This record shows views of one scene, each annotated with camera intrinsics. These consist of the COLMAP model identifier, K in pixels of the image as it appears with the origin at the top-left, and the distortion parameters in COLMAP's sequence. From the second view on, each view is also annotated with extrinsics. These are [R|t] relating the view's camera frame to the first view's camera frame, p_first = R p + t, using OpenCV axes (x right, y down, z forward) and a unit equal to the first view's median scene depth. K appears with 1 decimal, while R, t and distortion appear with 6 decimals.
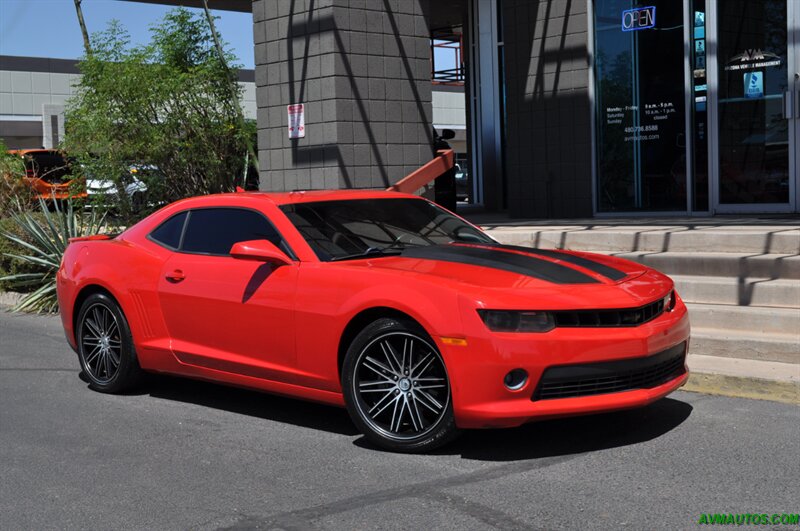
lens RADIAL K [[1210.0, 0, 400.0], [0, 1210.0, 265.5], [0, 0, 1]] dist [-0.003783, -0.006609]
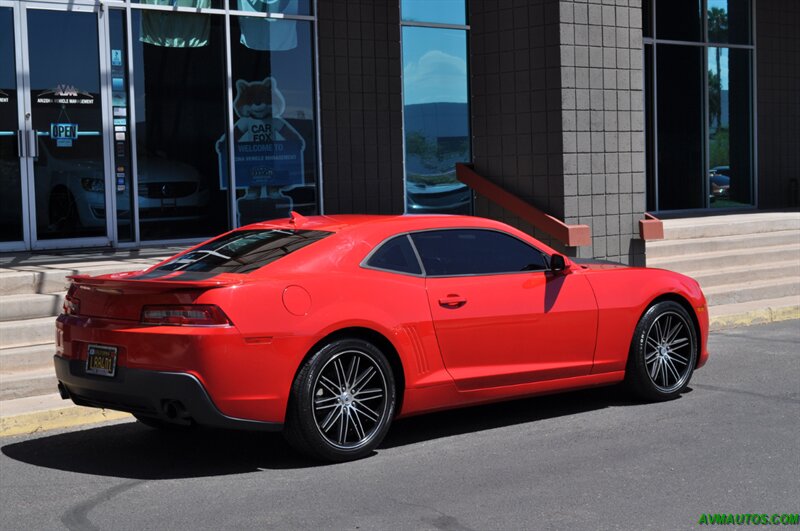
lens RADIAL K [[1425.0, 0, 400.0], [0, 1425.0, 265.5], [0, 0, 1]] dist [0.002217, 0.115805]
pose [[0.031534, -0.028290, 0.999102, -0.833214], [0.089491, 0.995665, 0.025368, -0.032821], [-0.995488, 0.088611, 0.033928, 0.639683]]
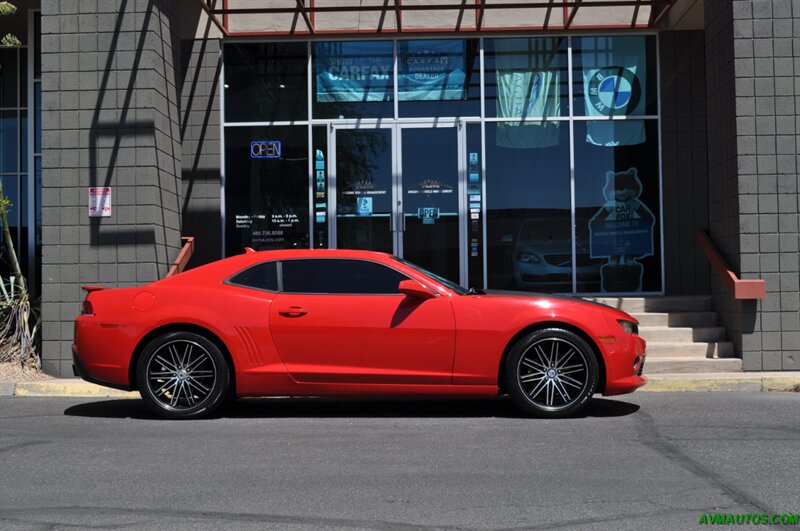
lens RADIAL K [[1102.3, 0, 400.0], [0, 1102.3, 265.5], [0, 0, 1]] dist [-0.016781, -0.015055]
pose [[0.704964, 0.049103, 0.707541, -0.579783], [0.034012, 0.994112, -0.102879, 0.051798], [-0.708427, 0.096591, 0.699143, 0.084496]]
